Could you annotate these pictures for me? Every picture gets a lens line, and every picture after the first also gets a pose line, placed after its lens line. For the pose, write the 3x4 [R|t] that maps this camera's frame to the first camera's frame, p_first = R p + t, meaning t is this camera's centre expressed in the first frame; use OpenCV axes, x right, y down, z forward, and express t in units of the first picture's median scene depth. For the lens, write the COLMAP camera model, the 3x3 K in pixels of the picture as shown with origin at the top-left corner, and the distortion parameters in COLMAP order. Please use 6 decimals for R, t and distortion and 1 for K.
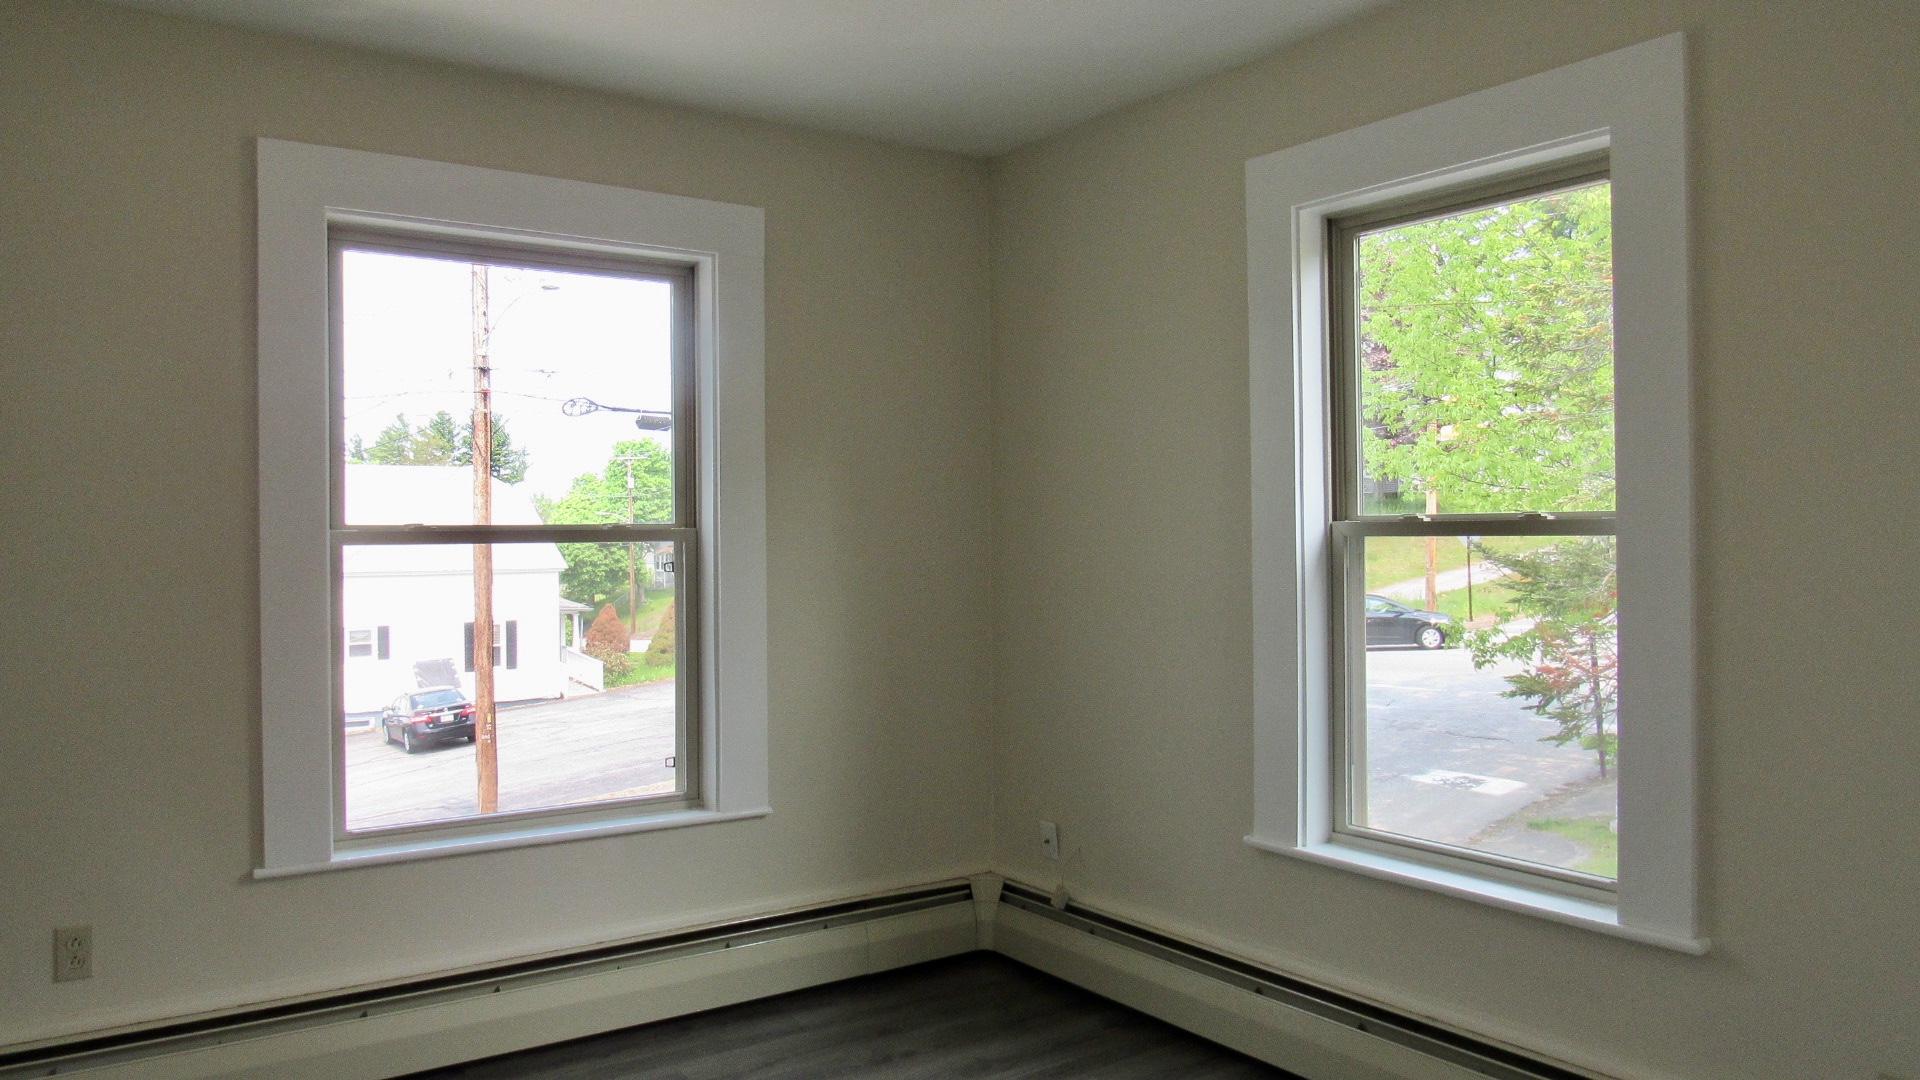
lens RADIAL K [[1377.4, 0, 936.7], [0, 1377.4, 535.0], [0, 0, 1]] dist [-0.017772, -0.002090]
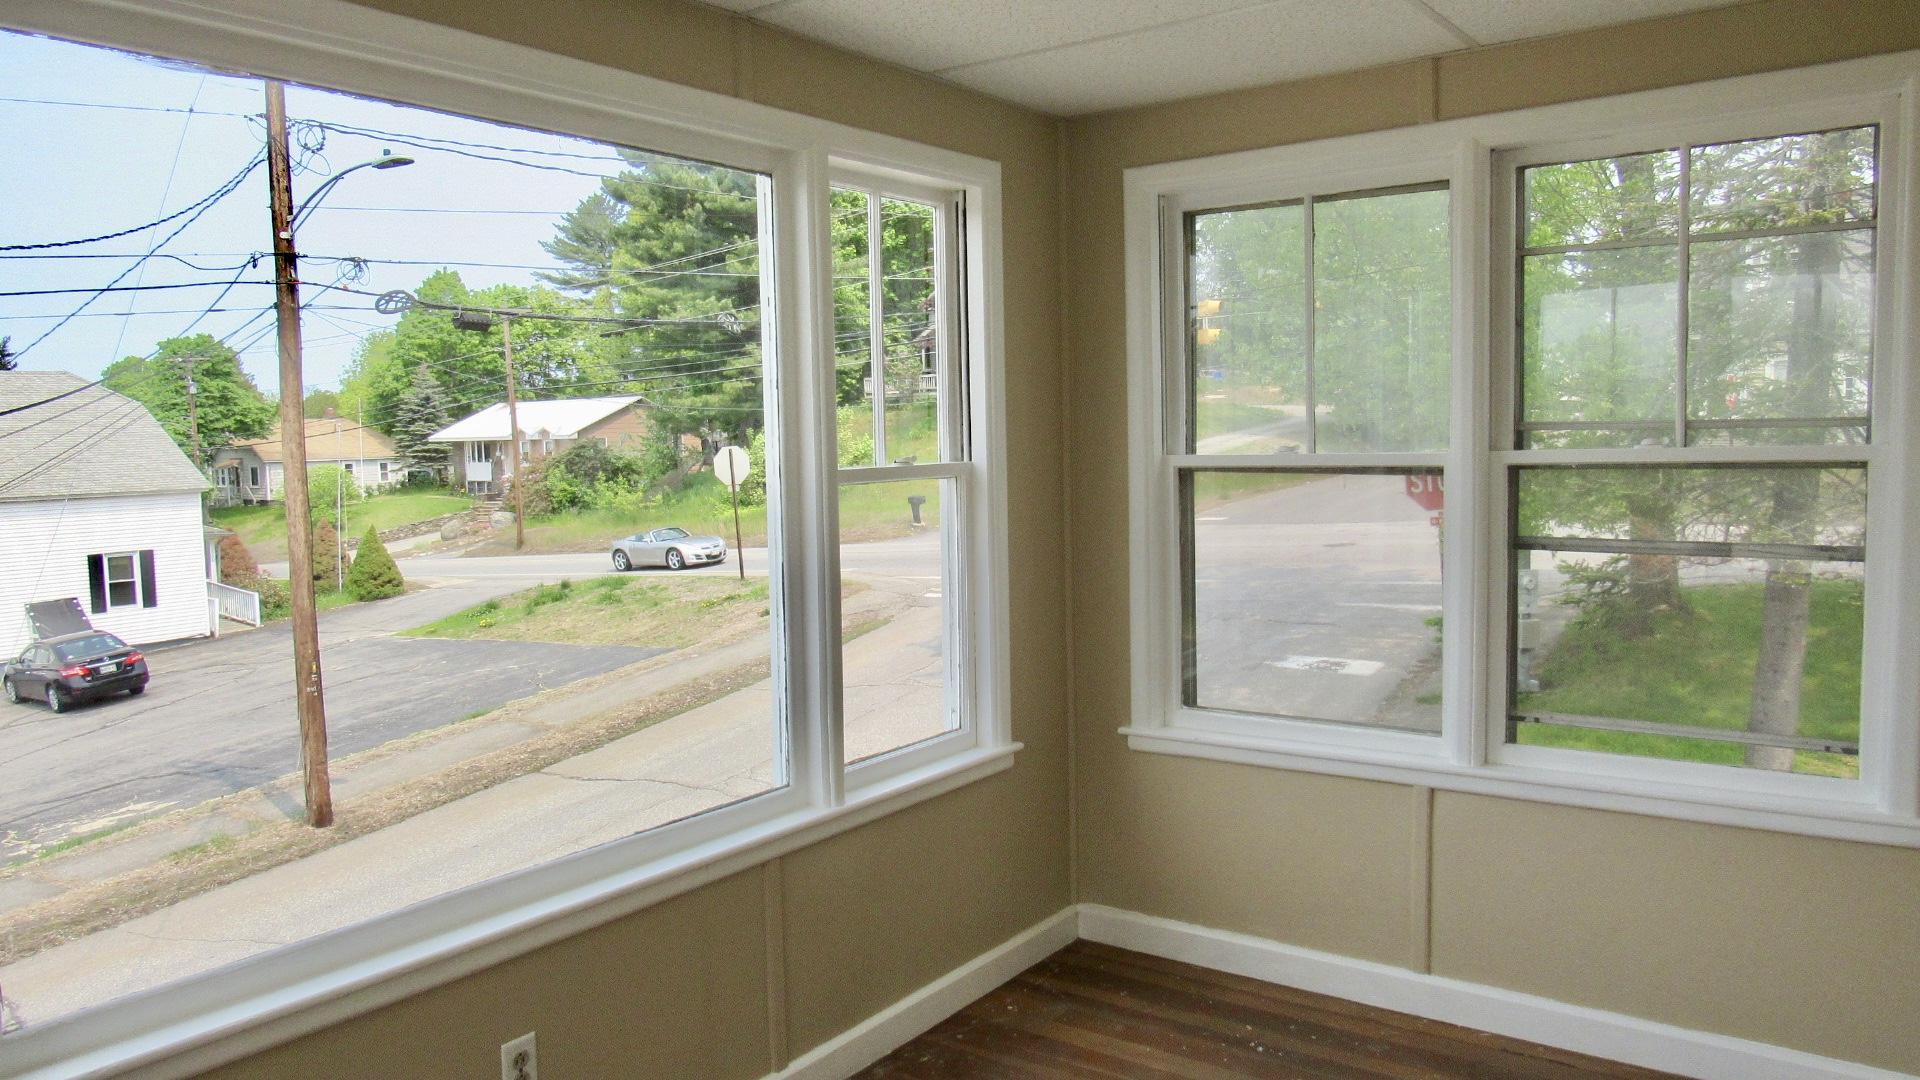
lens RADIAL K [[1377.4, 0, 936.7], [0, 1377.4, 535.0], [0, 0, 1]] dist [-0.017772, -0.002090]
pose [[0.948318, -0.037216, 0.315133, -0.133510], [0.014682, 0.997181, 0.073581, -0.003784], [-0.316983, -0.065151, 0.946191, 0.042209]]
